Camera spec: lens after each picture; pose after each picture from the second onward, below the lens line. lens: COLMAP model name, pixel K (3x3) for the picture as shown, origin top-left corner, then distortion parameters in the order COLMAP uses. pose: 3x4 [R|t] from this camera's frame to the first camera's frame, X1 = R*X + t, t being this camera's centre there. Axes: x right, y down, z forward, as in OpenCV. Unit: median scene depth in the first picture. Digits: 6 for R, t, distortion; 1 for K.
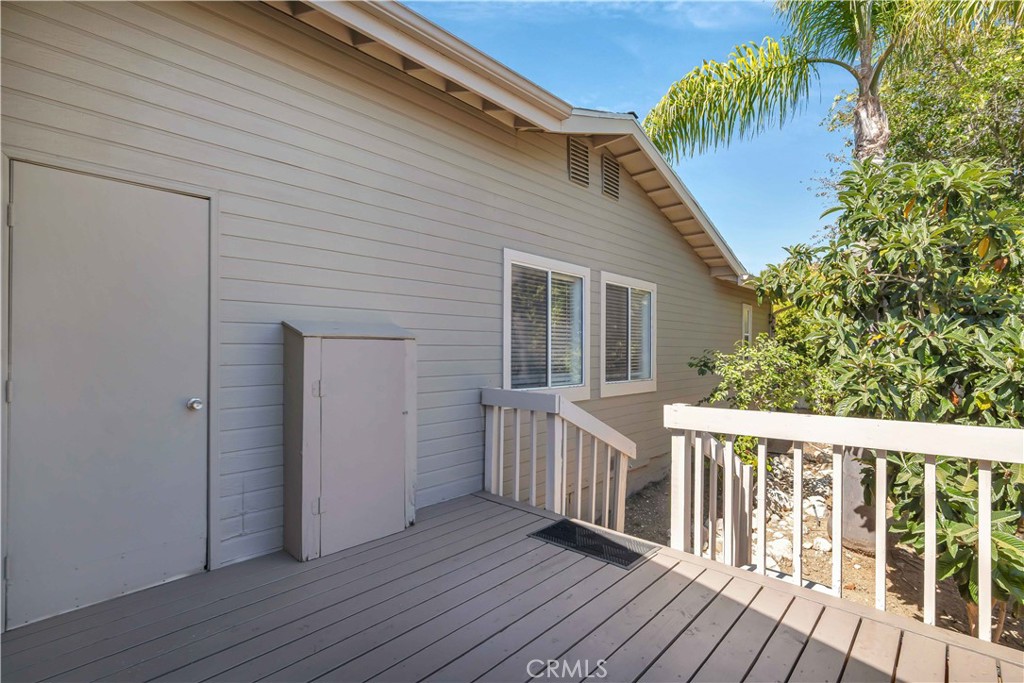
lens RADIAL K [[489.1, 0, 504.3], [0, 489.1, 345.3], [0, 0, 1]] dist [0.001614, 0.000941]
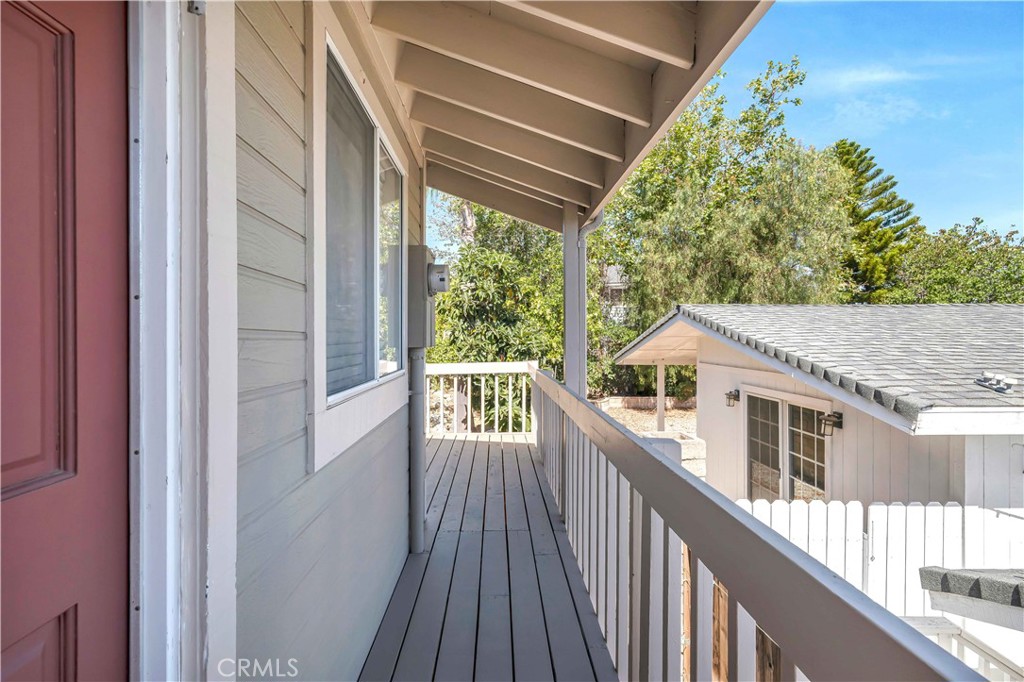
lens RADIAL K [[476.0, 0, 516.2], [0, 476.0, 342.8], [0, 0, 1]] dist [-0.000794, 0.000227]
pose [[0.705309, -0.013776, 0.708766, -0.601488], [0.000627, 0.999823, 0.018808, -0.003774], [-0.708899, -0.012821, 0.705193, -0.610376]]
